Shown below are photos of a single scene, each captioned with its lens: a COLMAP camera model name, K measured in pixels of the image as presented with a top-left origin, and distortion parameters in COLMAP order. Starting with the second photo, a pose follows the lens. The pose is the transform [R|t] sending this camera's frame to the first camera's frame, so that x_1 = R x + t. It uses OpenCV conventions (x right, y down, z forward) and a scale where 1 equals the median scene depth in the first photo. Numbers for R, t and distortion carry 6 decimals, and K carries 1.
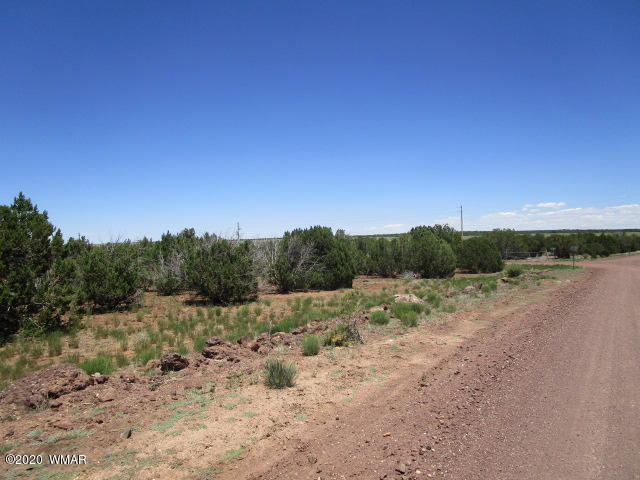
lens RADIAL K [[456.1, 0, 313.1], [0, 456.1, 240.5], [0, 0, 1]] dist [-0.029702, 0.009261]
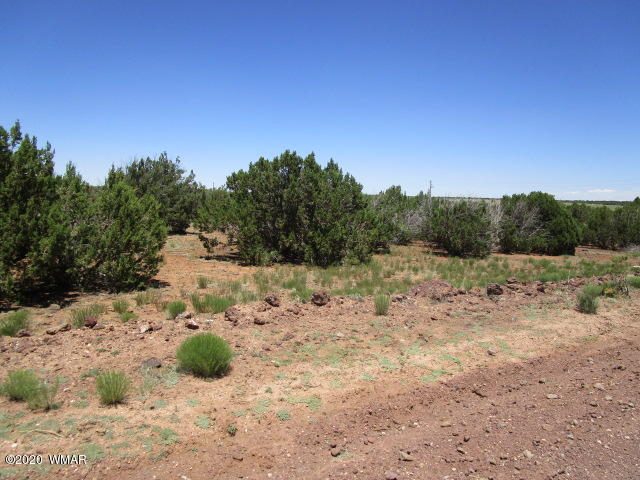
lens RADIAL K [[456.1, 0, 317.9], [0, 456.1, 241.6], [0, 0, 1]] dist [-0.029702, 0.009261]
pose [[0.926142, 0.094141, -0.365237, -0.105662], [-0.058206, 0.992423, 0.108206, -0.003092], [0.372656, -0.078955, 0.924604, -0.183292]]
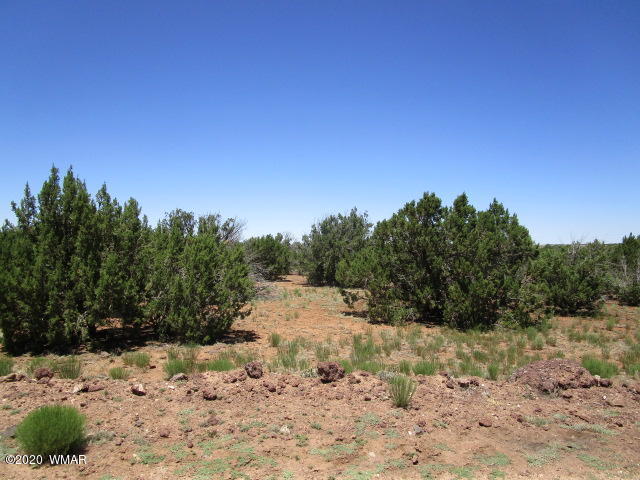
lens RADIAL K [[456.1, 0, 322.4], [0, 456.1, 240.0], [0, 0, 1]] dist [-0.029702, 0.009261]
pose [[0.622363, 0.014786, -0.782589, -0.026820], [-0.017969, 0.999828, 0.004600, -0.000730], [0.782523, 0.011200, 0.622522, -0.037015]]
